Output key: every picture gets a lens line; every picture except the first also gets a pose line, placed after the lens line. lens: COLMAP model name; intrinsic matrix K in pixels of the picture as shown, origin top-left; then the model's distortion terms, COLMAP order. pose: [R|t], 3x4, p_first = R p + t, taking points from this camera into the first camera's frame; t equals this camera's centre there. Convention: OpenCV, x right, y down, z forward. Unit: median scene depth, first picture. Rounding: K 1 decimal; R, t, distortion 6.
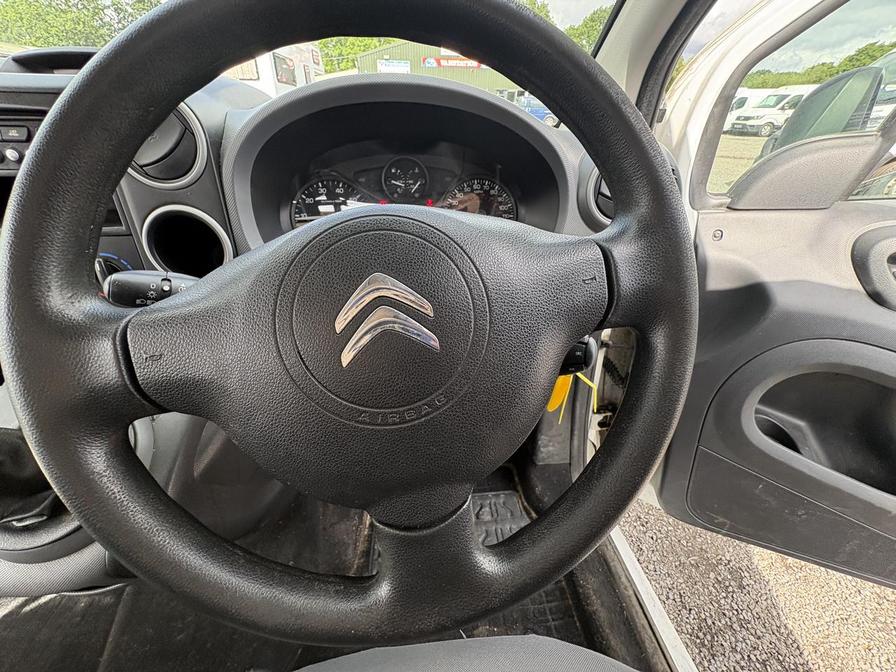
lens RADIAL K [[356.7, 0, 449.5], [0, 356.7, 337.5], [0, 0, 1]] dist [-0.001154, 0.000497]
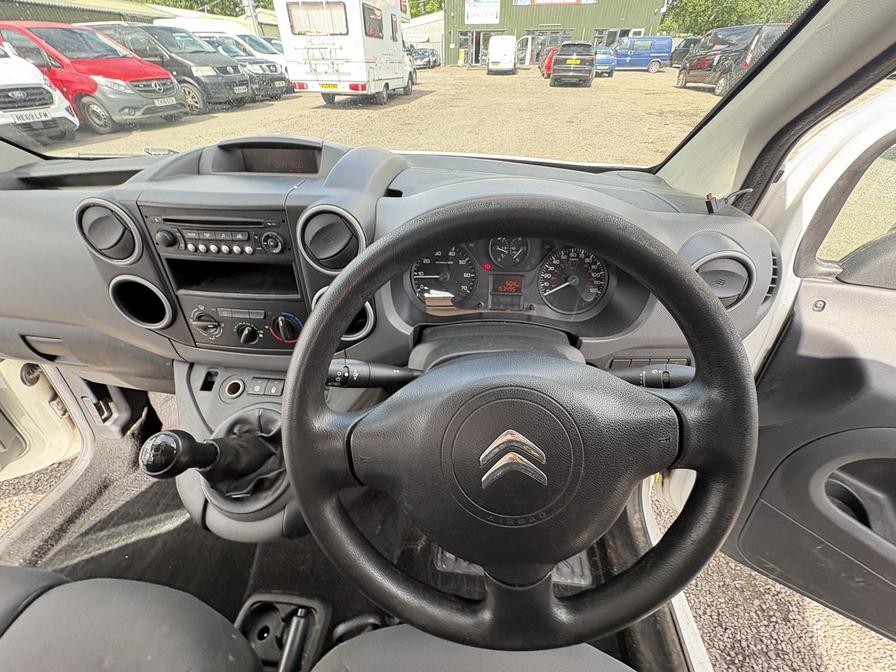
lens RADIAL K [[356.7, 0, 448.0], [0, 356.7, 338.3], [0, 0, 1]] dist [-0.001154, 0.000497]
pose [[0.980964, 0.105867, -0.162793, -0.052078], [-0.087828, 0.989558, 0.114290, -0.142440], [0.173193, -0.097816, 0.980018, -0.094673]]
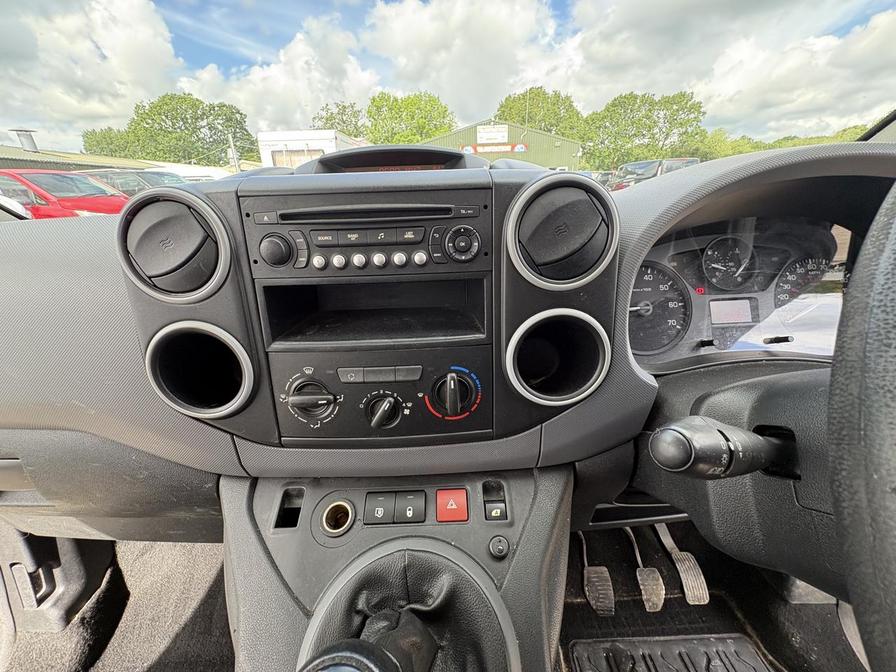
lens RADIAL K [[356.7, 0, 447.6], [0, 356.7, 339.9], [0, 0, 1]] dist [-0.001154, 0.000497]
pose [[0.995274, -0.013186, -0.096207, -0.371073], [-0.003124, 0.985877, -0.167440, -0.064840], [0.097056, 0.166949, 0.981177, 0.078842]]
